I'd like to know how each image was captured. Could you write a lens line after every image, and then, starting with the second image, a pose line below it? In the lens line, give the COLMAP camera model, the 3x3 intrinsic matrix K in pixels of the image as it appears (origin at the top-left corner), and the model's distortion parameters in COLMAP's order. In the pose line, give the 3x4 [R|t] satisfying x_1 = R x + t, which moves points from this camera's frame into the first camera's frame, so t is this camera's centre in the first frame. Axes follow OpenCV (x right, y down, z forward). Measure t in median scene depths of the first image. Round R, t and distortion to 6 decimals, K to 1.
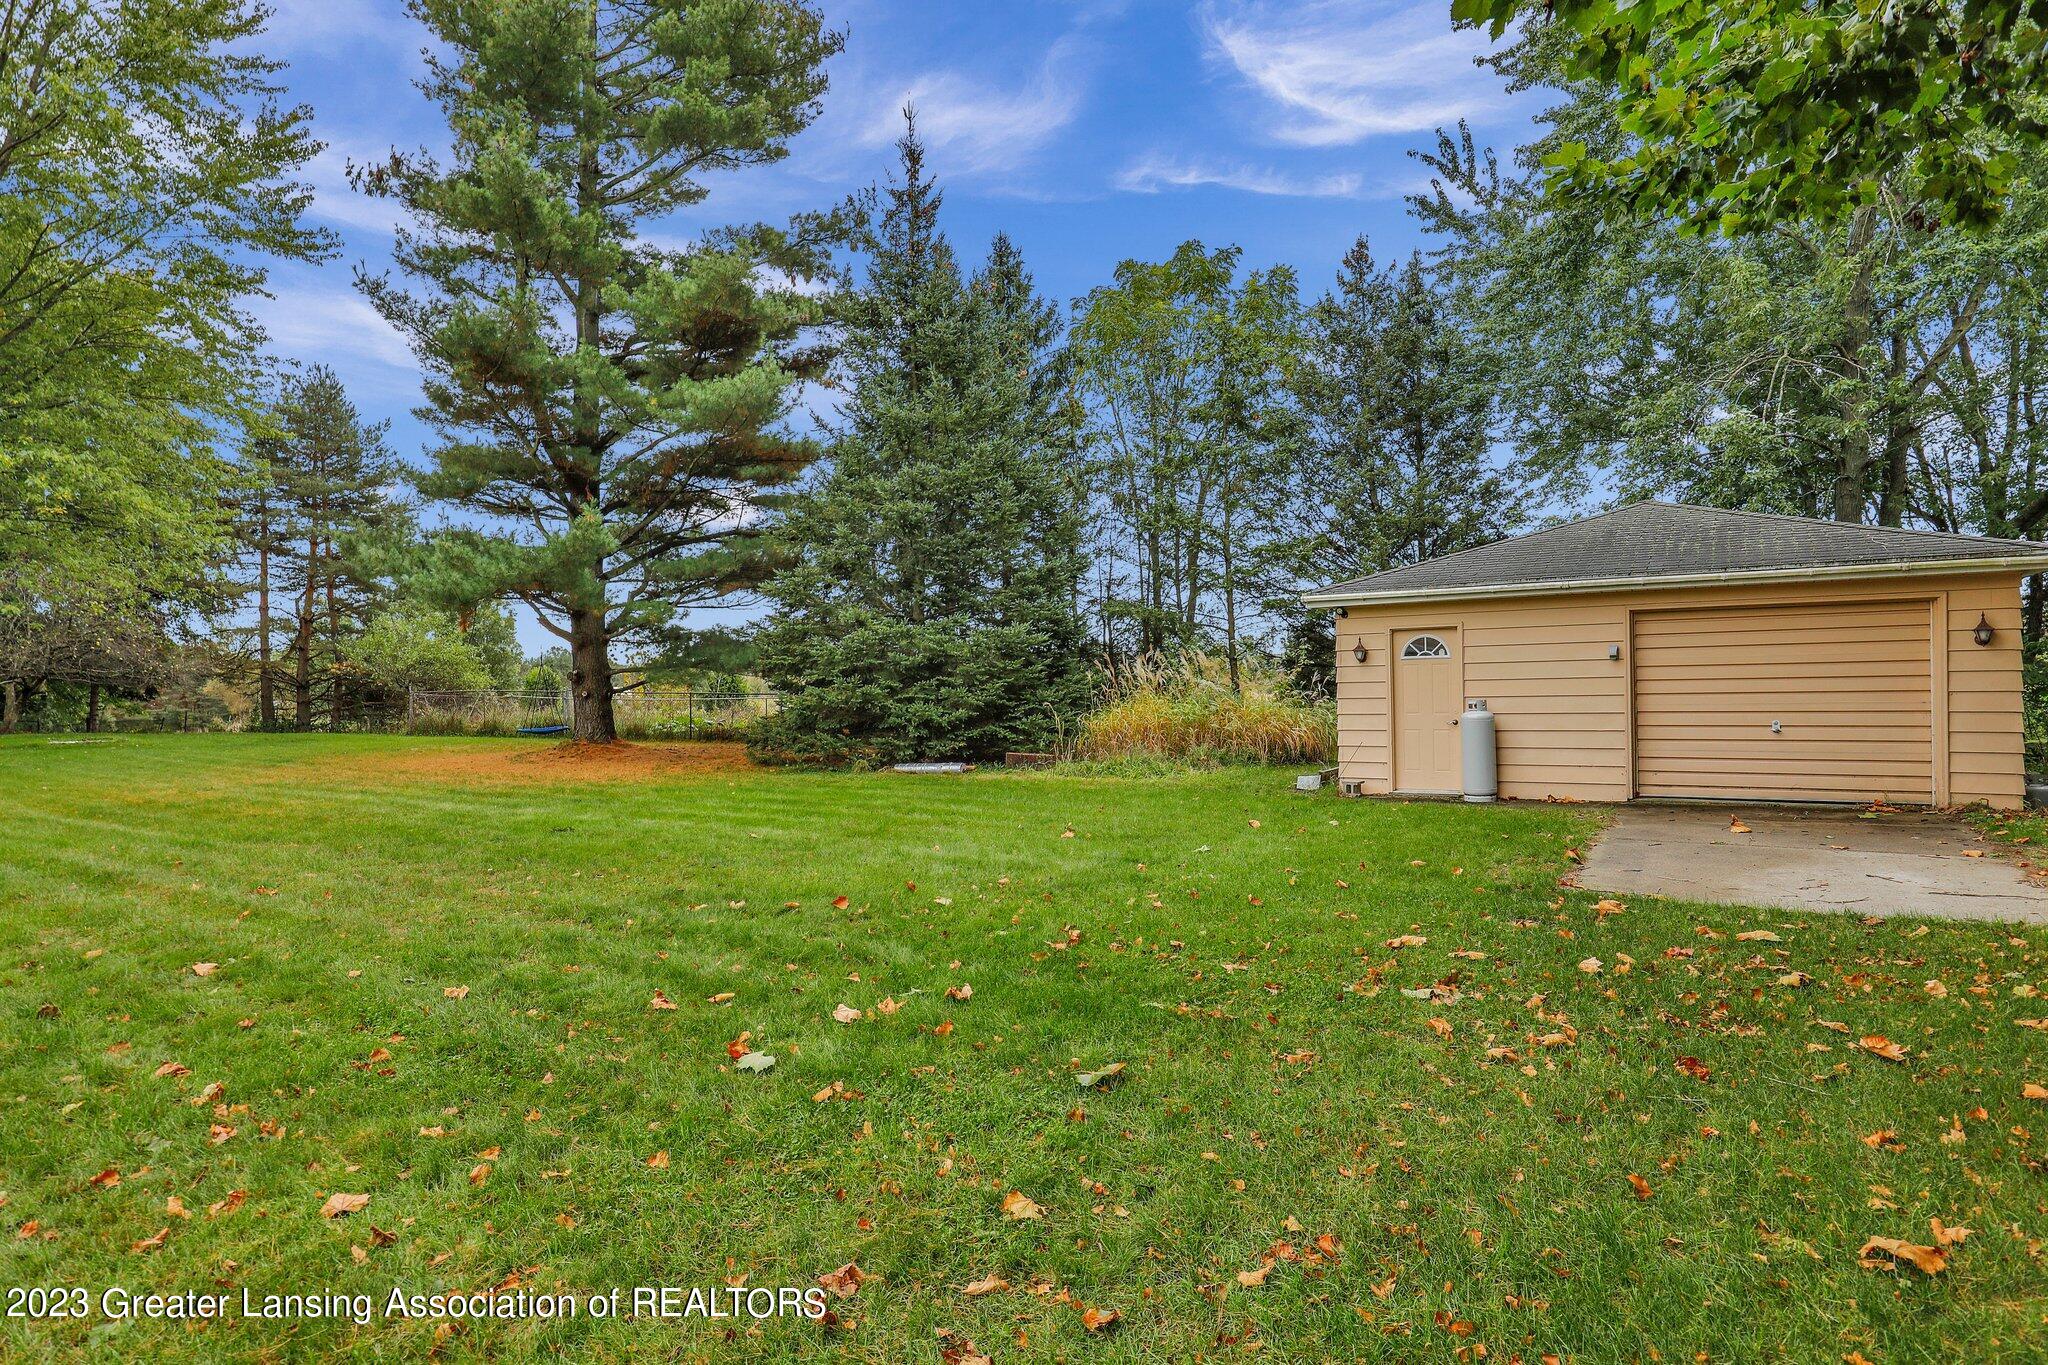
lens RADIAL K [[1158.1, 0, 1027.5], [0, 1158.1, 684.7], [0, 0, 1]] dist [0.003130, 0.000387]
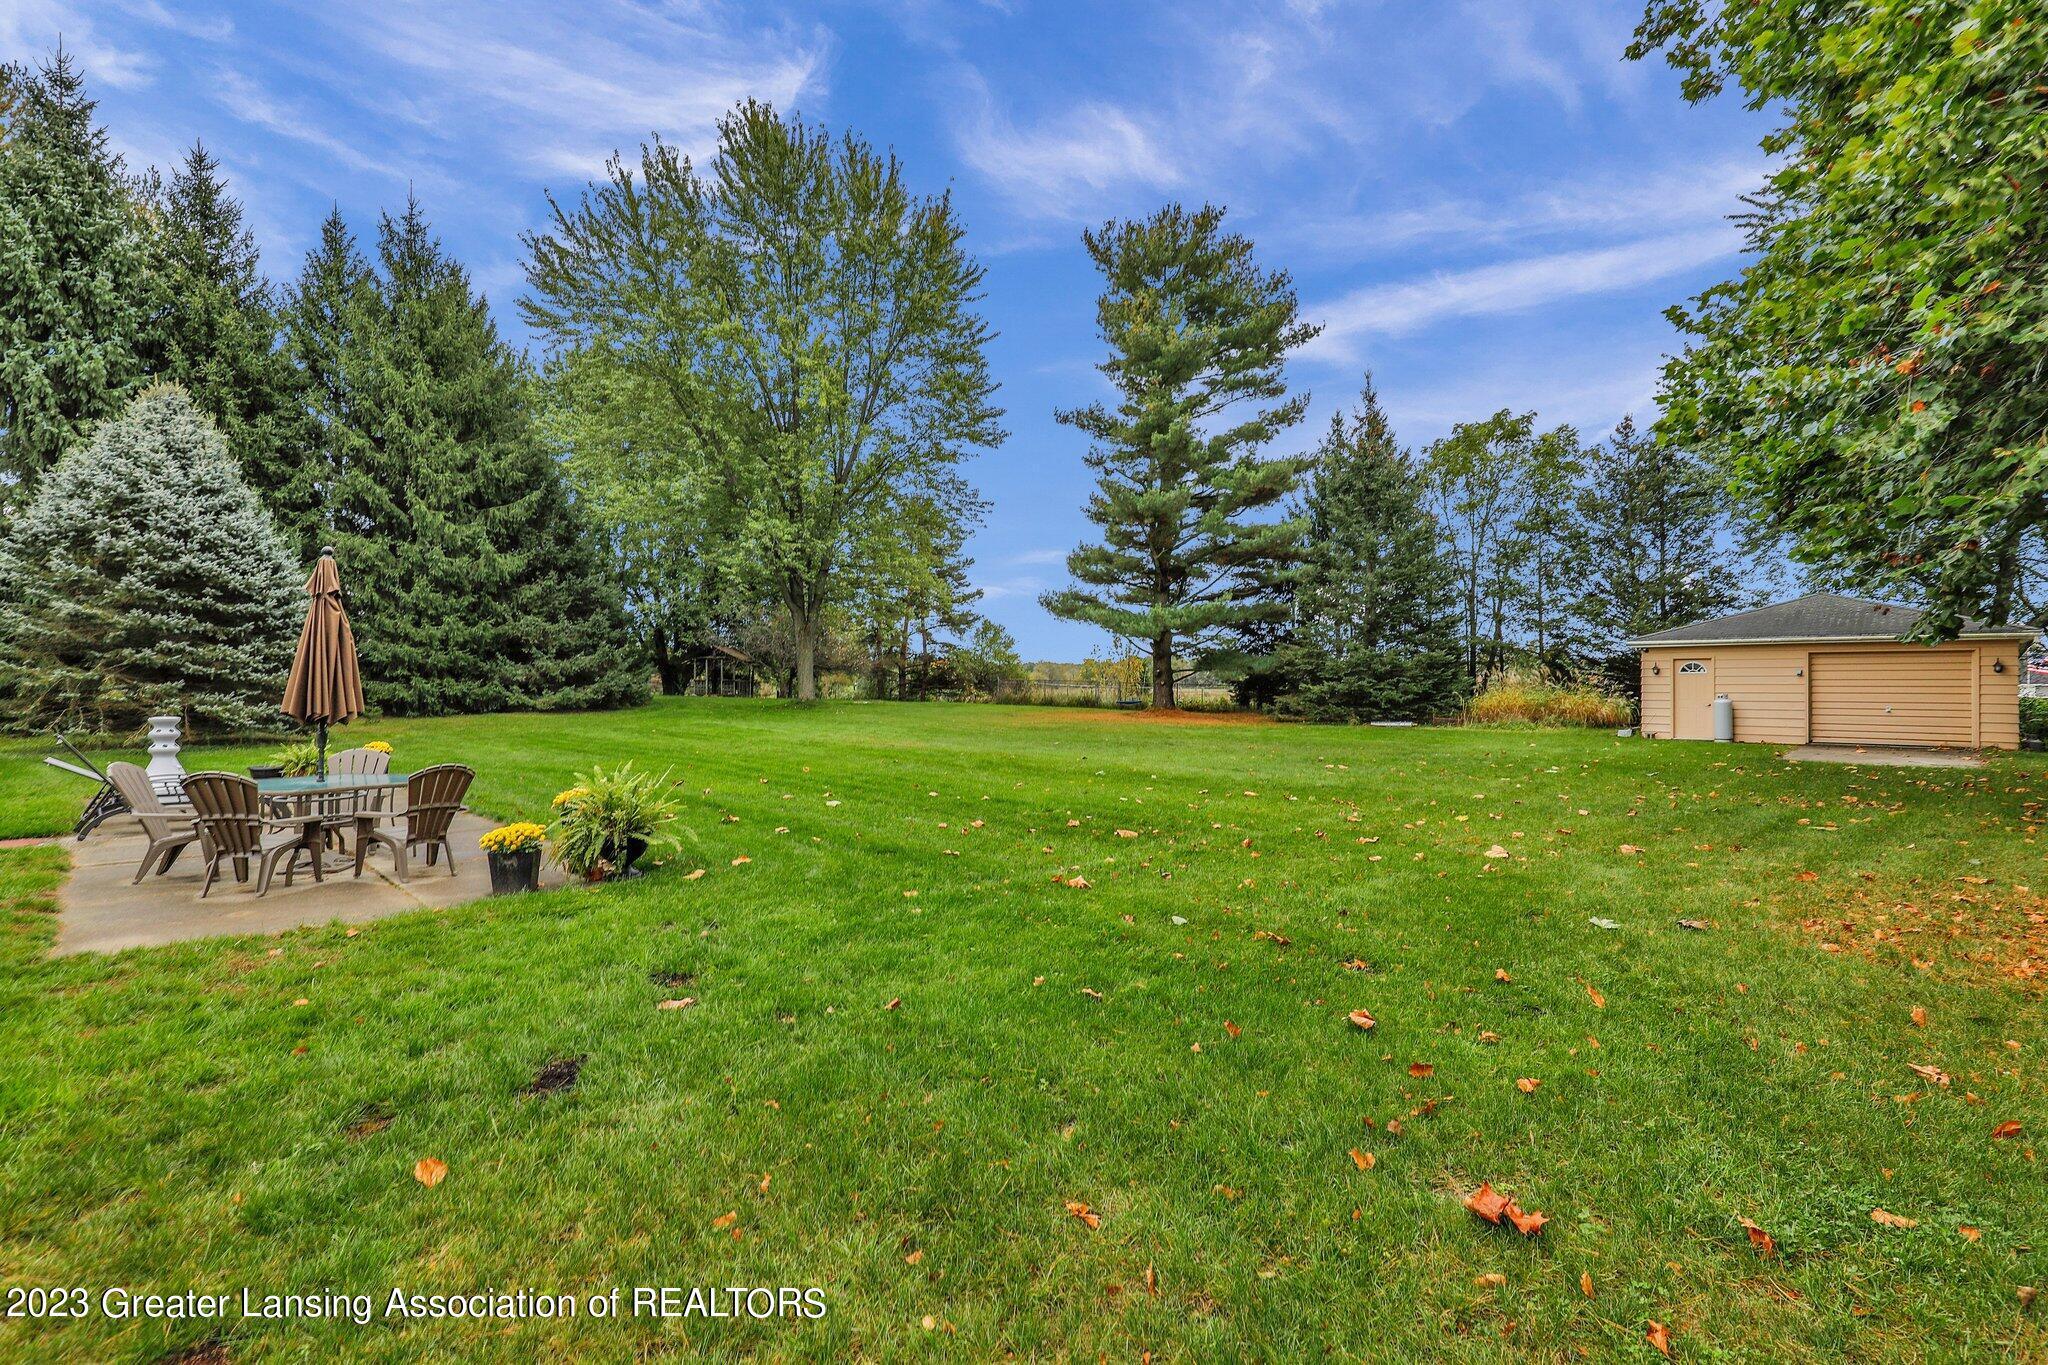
lens RADIAL K [[935.5, 0, 1023.4], [0, 935.5, 676.5], [0, 0, 1]] dist [0.000142, -0.000688]
pose [[0.974189, 0.016453, -0.225134, -0.337320], [-0.016955, 0.999856, -0.000297, 0.002432], [0.225097, 0.004106, 0.974328, -0.676879]]
